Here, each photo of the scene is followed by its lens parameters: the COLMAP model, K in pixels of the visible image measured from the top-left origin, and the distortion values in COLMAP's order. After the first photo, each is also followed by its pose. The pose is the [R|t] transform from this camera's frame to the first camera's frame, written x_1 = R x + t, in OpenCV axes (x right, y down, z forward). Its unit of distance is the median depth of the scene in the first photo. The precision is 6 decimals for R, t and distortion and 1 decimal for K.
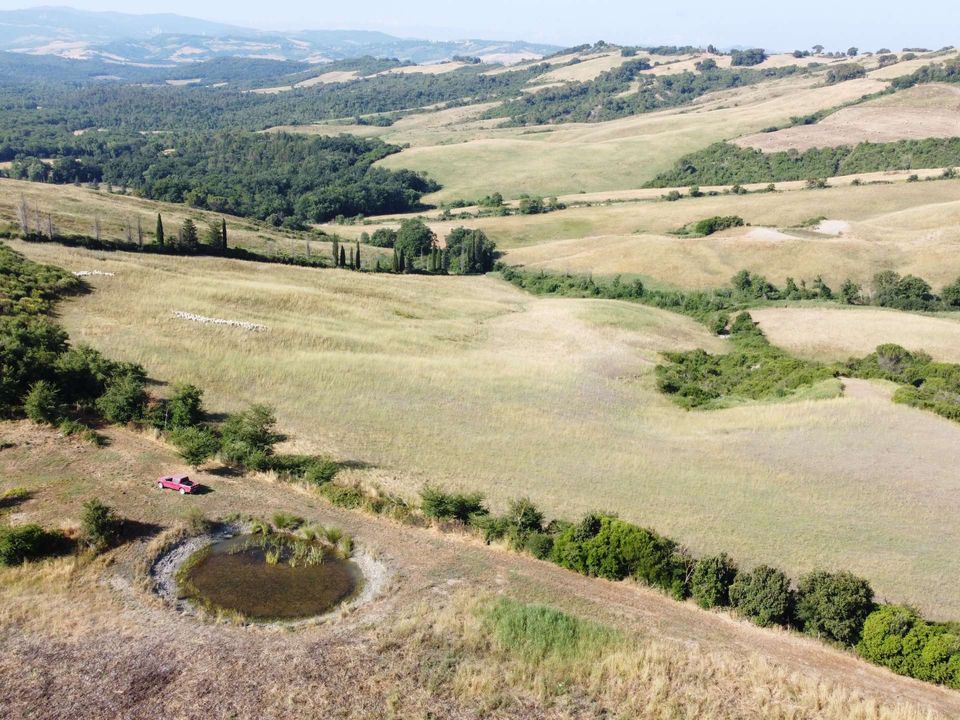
lens RADIAL K [[980.2, 0, 480.0], [0, 980.2, 360.0], [0, 0, 1]] dist [0.001787, -0.019892]
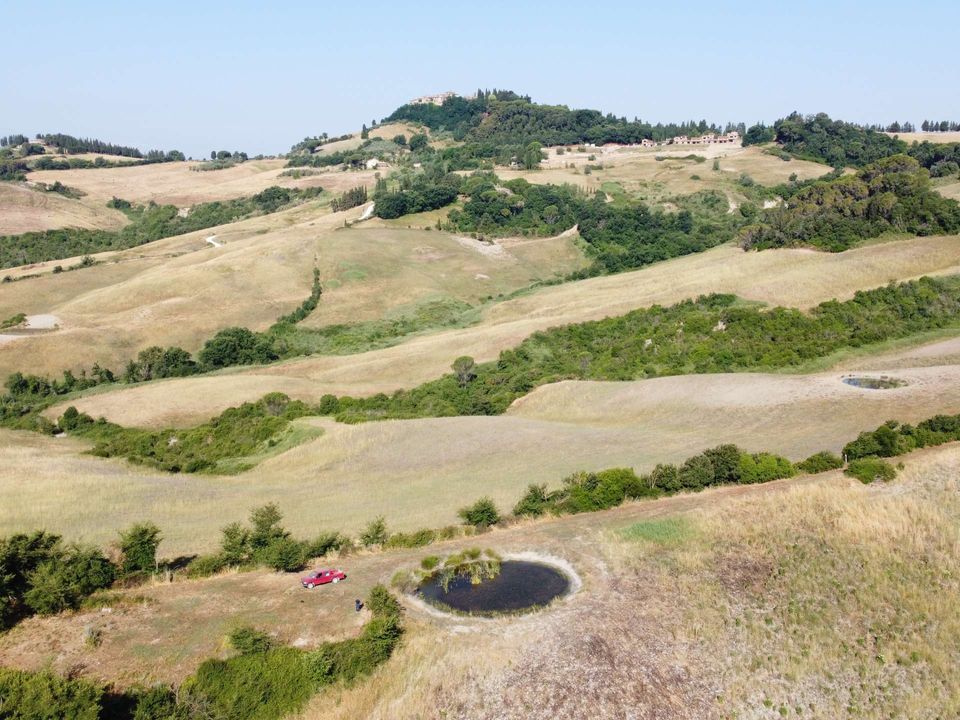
lens RADIAL K [[980.2, 0, 480.0], [0, 980.2, 360.0], [0, 0, 1]] dist [0.001787, -0.019892]
pose [[0.515347, -0.180119, 0.837839, -0.340455], [0.249846, 0.966770, 0.054158, -0.042183], [-0.819753, 0.181420, 0.543224, 0.059924]]
